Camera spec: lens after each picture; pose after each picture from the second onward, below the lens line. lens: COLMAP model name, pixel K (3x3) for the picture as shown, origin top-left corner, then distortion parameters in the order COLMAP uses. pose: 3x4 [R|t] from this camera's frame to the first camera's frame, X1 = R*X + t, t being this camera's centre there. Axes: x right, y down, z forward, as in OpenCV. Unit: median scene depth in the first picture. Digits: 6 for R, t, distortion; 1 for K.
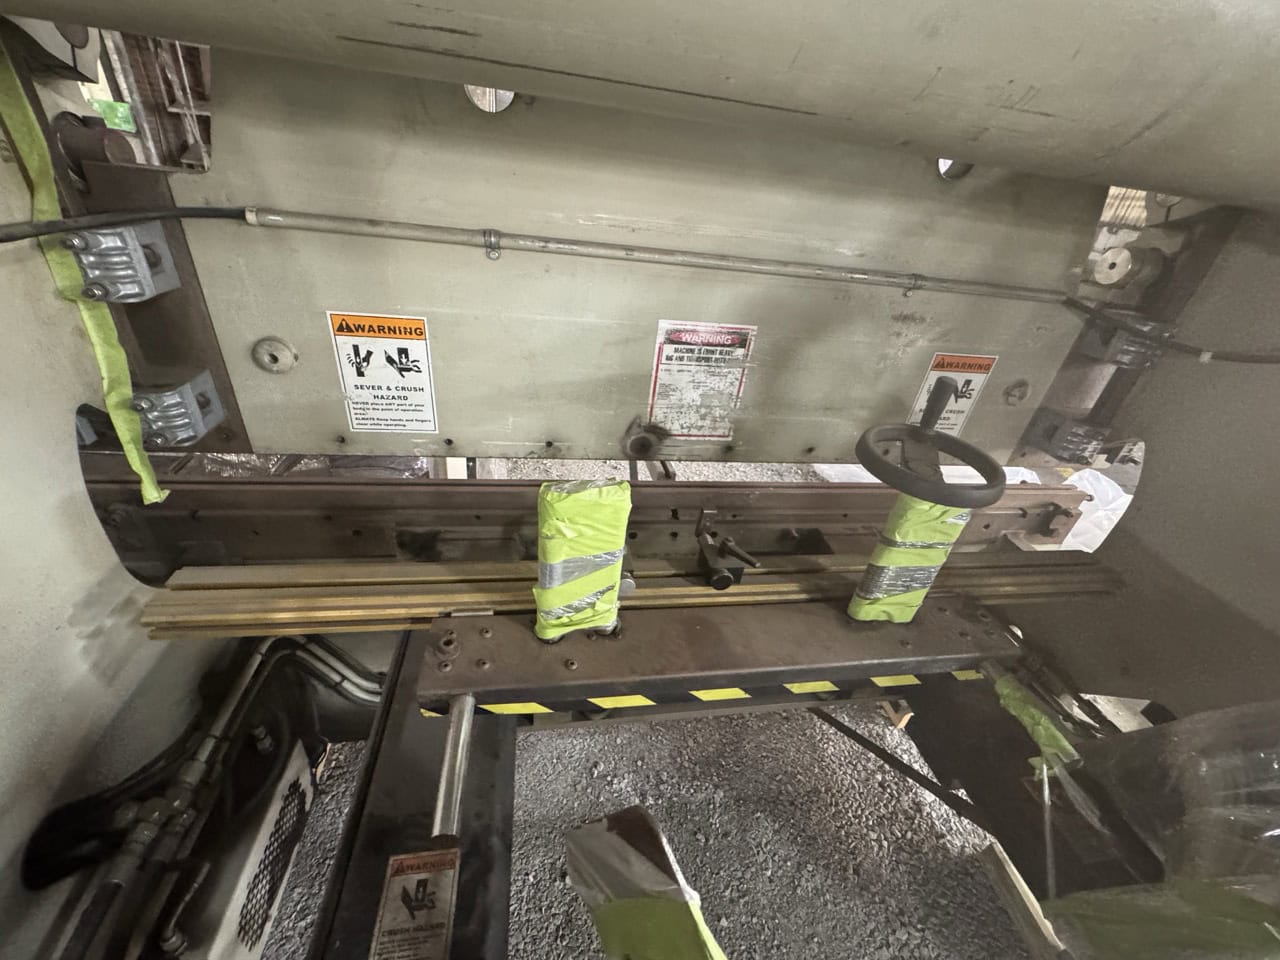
lens RADIAL K [[516.5, 0, 638.1], [0, 516.5, 477.9], [0, 0, 1]] dist [-0.003696, 0.000756]
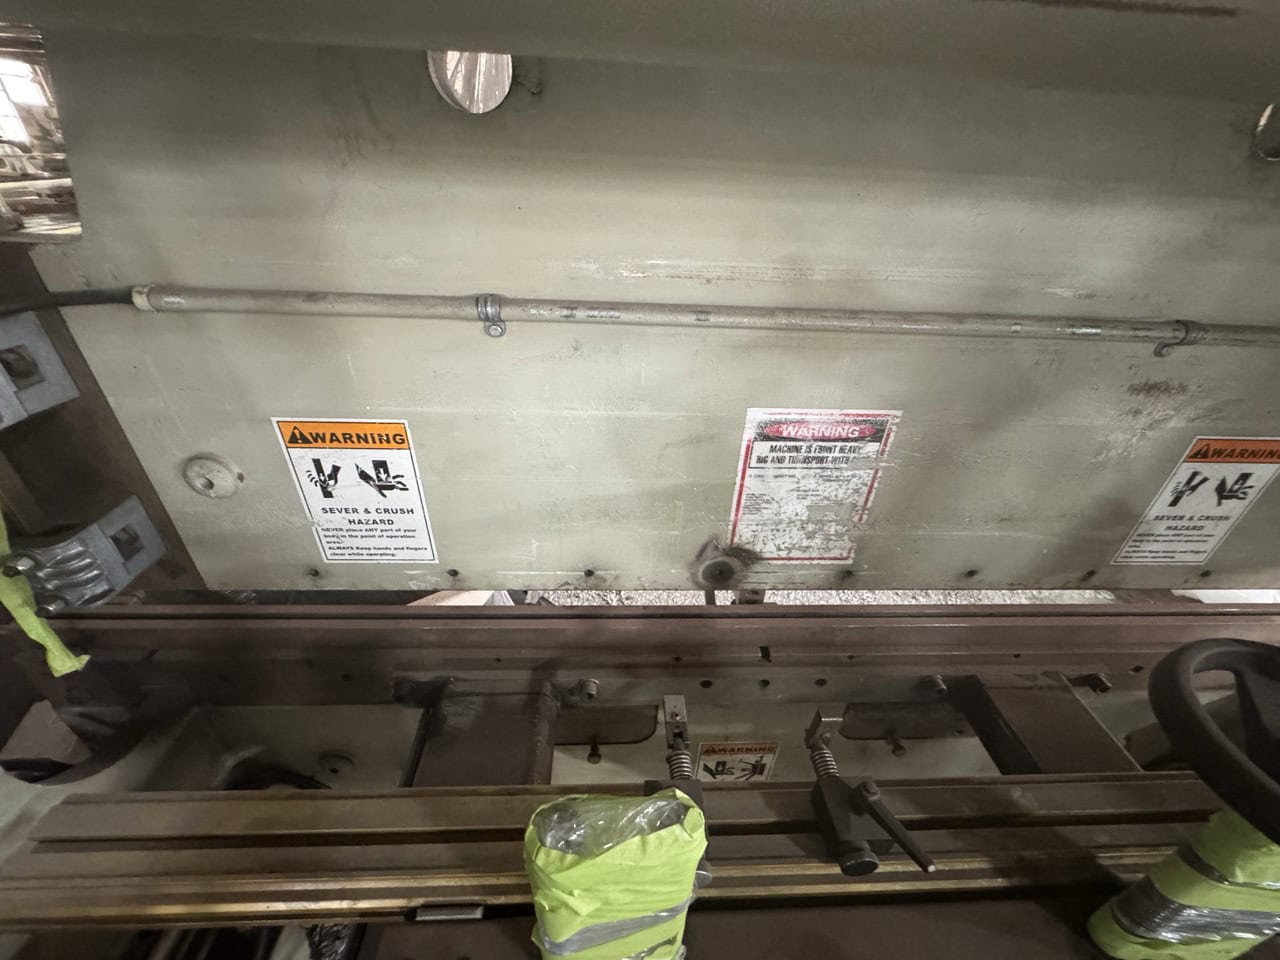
lens RADIAL K [[516.5, 0, 638.1], [0, 516.5, 479.5], [0, 0, 1]] dist [-0.003696, 0.000756]
pose [[0.990445, 0.000688, -0.137907, -0.006643], [-0.001609, 0.999977, -0.006563, -0.209671], [0.137899, 0.006723, 0.990423, 0.329110]]
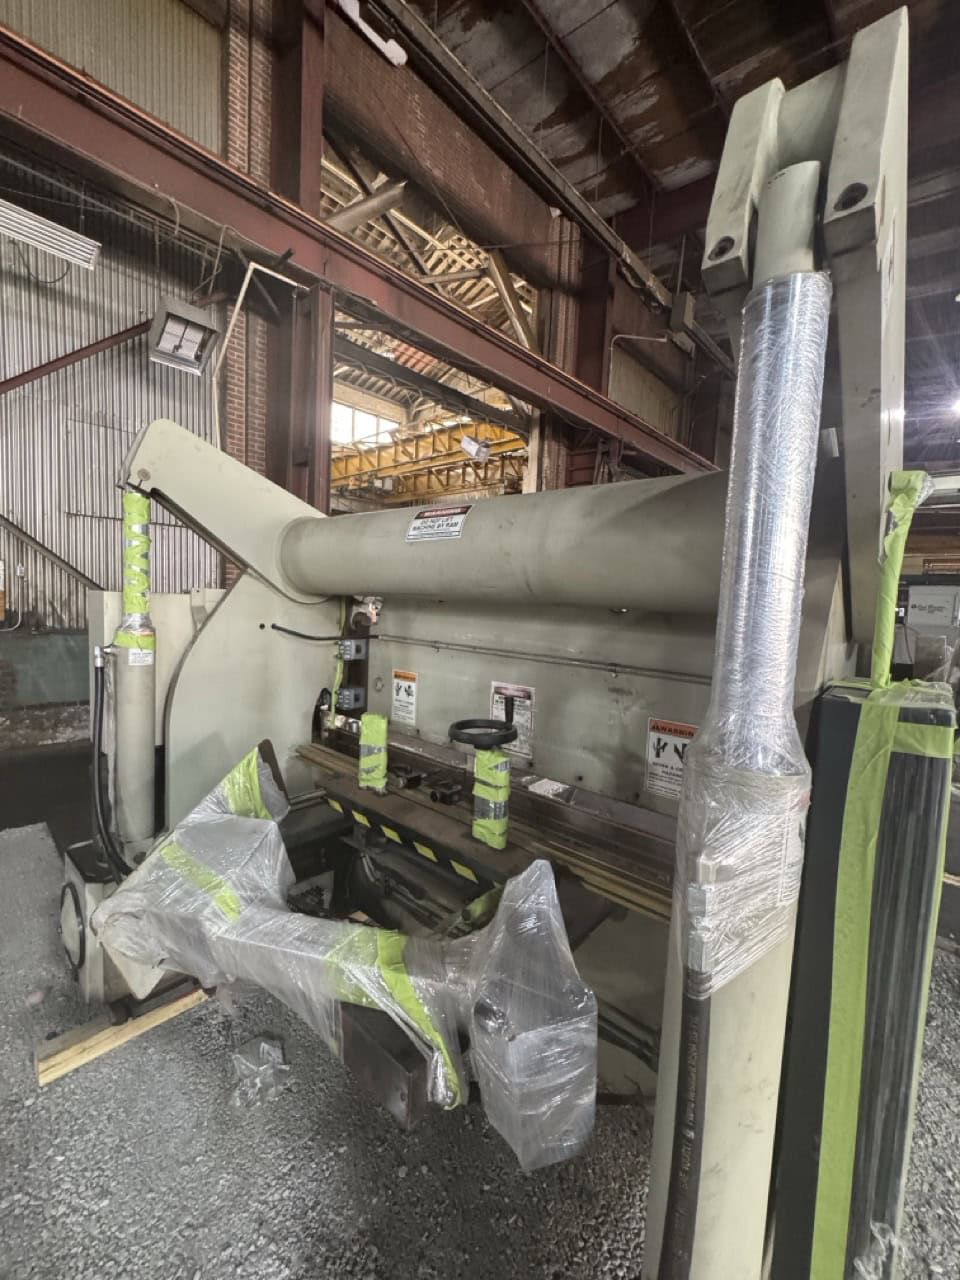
lens RADIAL K [[516.5, 0, 481.6], [0, 516.5, 638.0], [0, 0, 1]] dist [-0.003696, 0.000756]
pose [[0.643967, -0.027545, -0.764558, 1.543658], [-0.378018, 0.857382, -0.349283, 0.264065], [0.665139, 0.513943, 0.541713, -0.196951]]
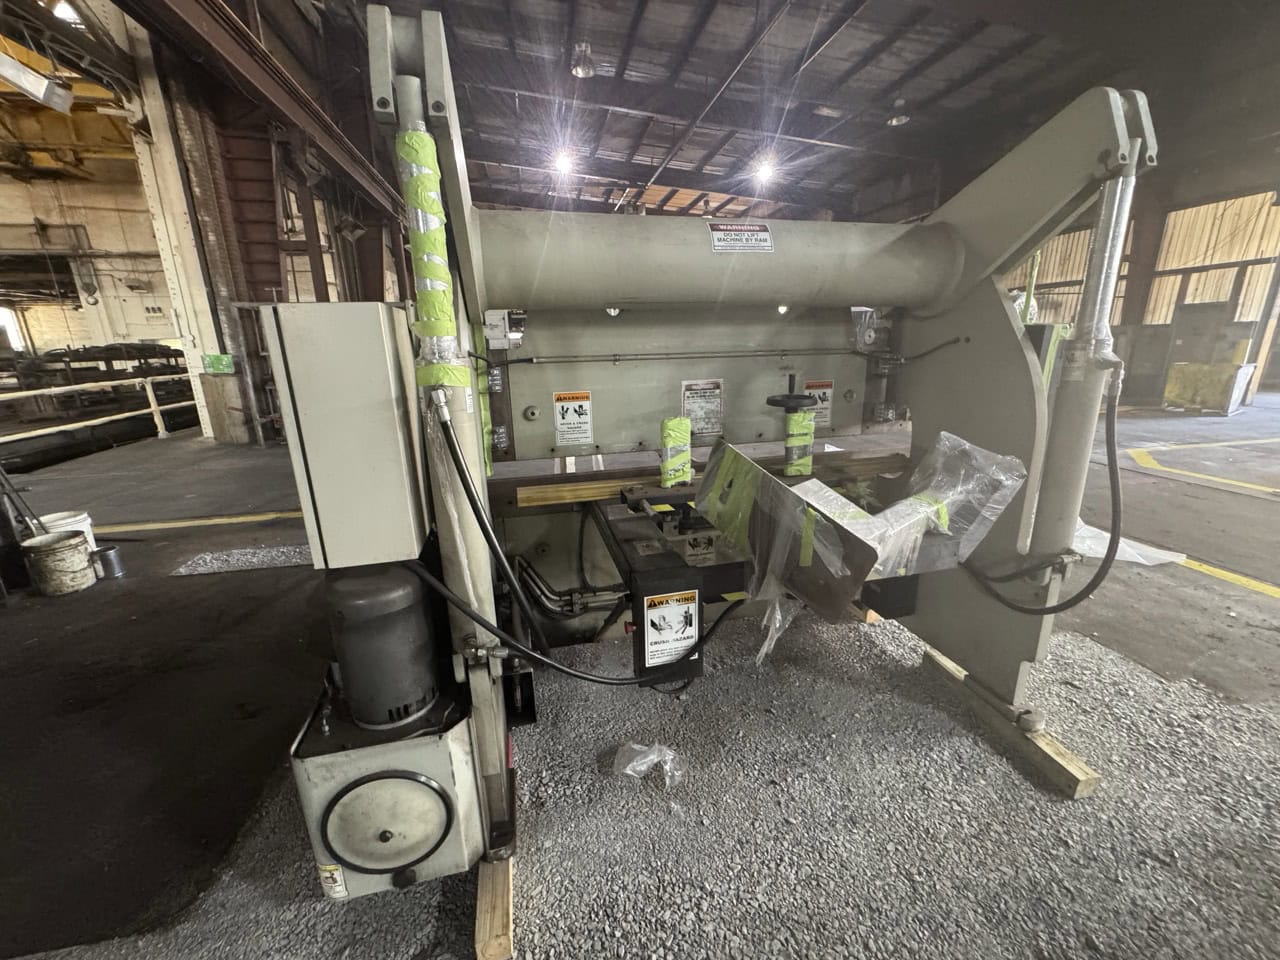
lens RADIAL K [[516.5, 0, 638.6], [0, 516.5, 478.1], [0, 0, 1]] dist [-0.003696, 0.000756]
pose [[0.987418, -0.152852, 0.040509, -0.320330], [0.158052, 0.945981, -0.283088, 0.757745], [0.004950, 0.285929, 0.958238, -1.155582]]
